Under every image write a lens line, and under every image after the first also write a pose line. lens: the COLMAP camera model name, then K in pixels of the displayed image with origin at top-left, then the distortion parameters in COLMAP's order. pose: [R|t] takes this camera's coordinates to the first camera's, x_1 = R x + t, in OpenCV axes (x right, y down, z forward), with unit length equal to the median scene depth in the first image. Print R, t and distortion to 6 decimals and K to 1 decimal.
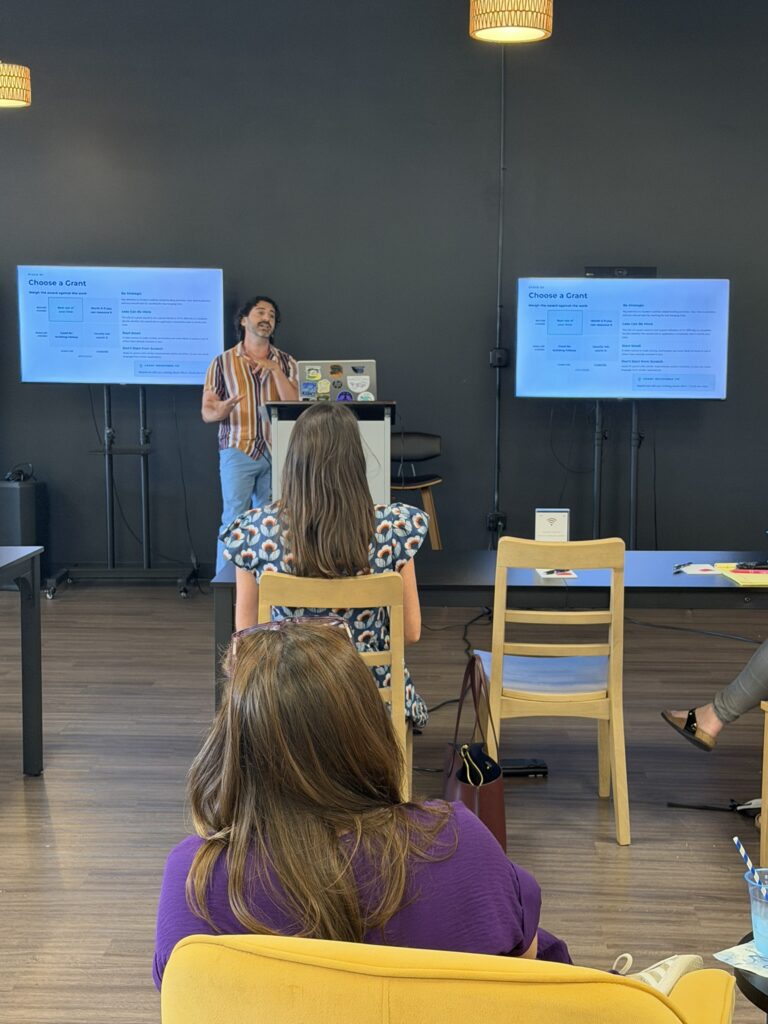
lens RADIAL K [[1540.3, 0, 384.2], [0, 1540.3, 496.5], [0, 0, 1]] dist [0.186926, -0.006784]
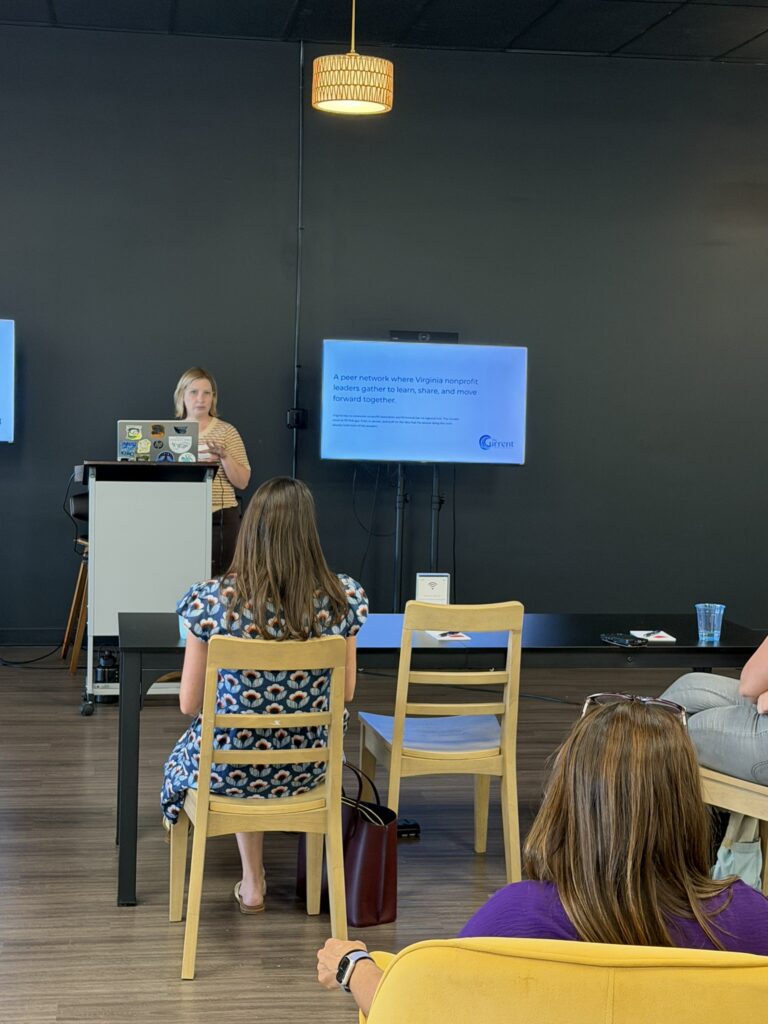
lens RADIAL K [[1630.0, 0, 384.0], [0, 1630.0, 512.0], [0, 0, 1]] dist [0.171797, 0.276483]
pose [[0.984648, 0.007380, 0.174398, -0.119542], [-0.002503, 0.999600, -0.028169, -0.002282], [-0.174536, 0.027300, 0.984272, -0.072265]]
